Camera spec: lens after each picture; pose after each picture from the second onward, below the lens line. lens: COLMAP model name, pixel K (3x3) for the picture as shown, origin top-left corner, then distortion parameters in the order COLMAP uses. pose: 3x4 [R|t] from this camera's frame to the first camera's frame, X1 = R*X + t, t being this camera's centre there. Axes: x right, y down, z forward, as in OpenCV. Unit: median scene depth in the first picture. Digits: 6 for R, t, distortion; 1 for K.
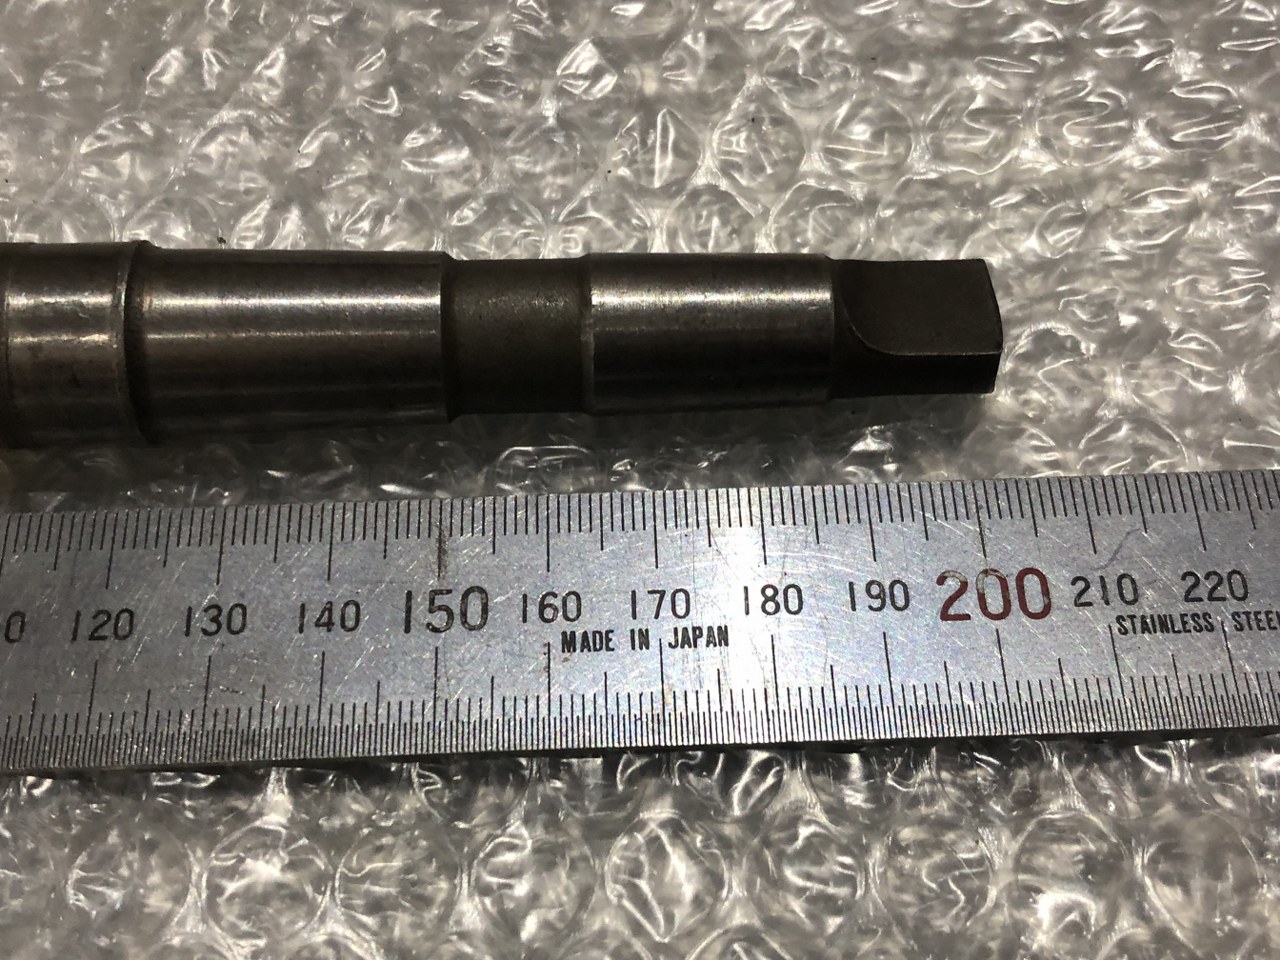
lens RADIAL K [[1921.7, 0, 640.0], [0, 1921.7, 480.0], [0, 0, 1]] dist [0.212113, -1.388709]
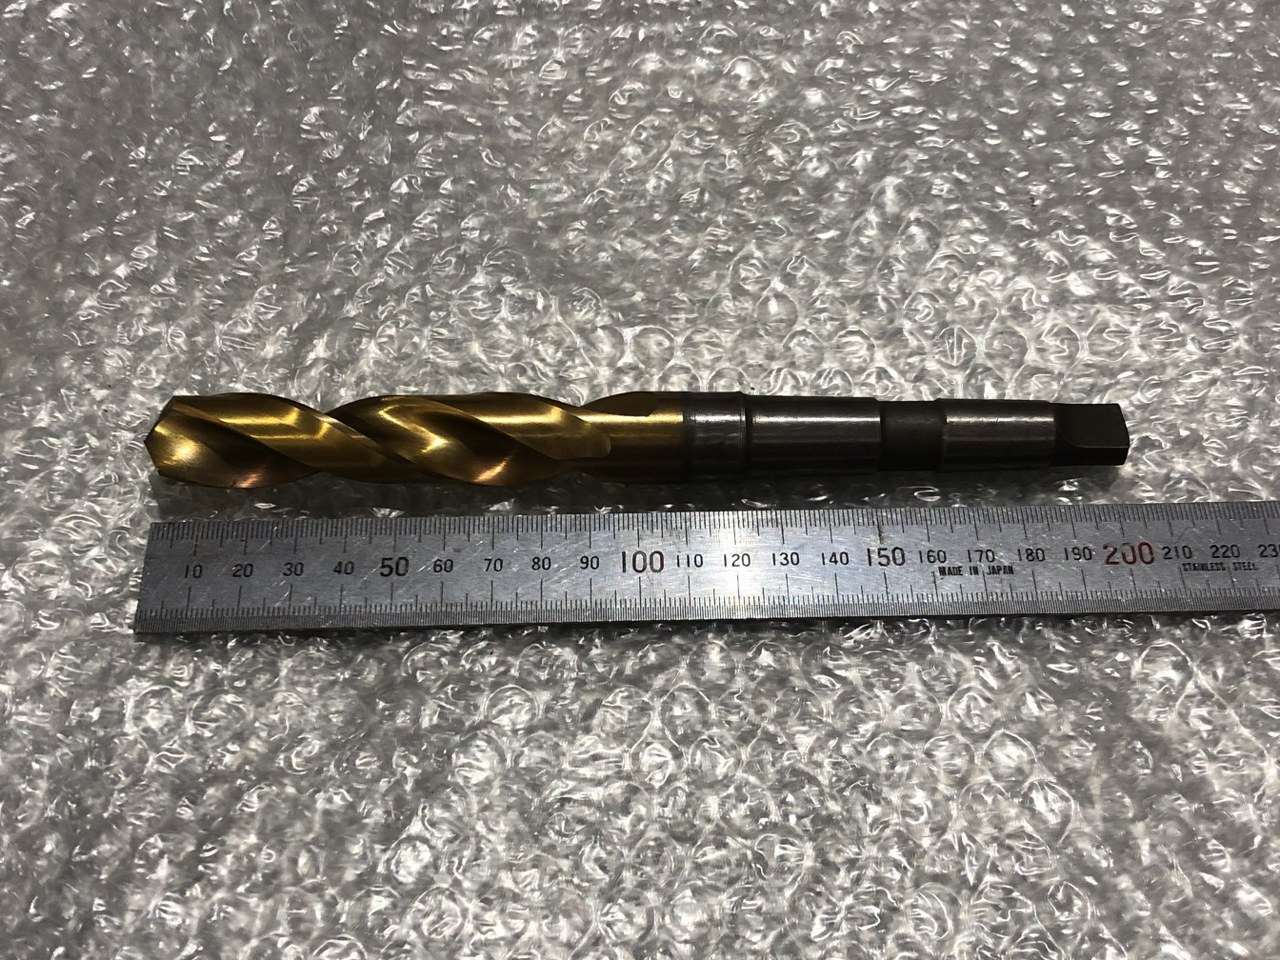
lens RADIAL K [[1649.2, 0, 640.0], [0, 1649.2, 480.0], [0, 0, 1]] dist [-0.011683, -0.398048]
pose [[0.999202, 0.015303, -0.036900, -0.288121], [-0.016835, 0.998993, -0.041587, 0.056748], [0.036226, 0.042175, 0.998453, -0.850751]]
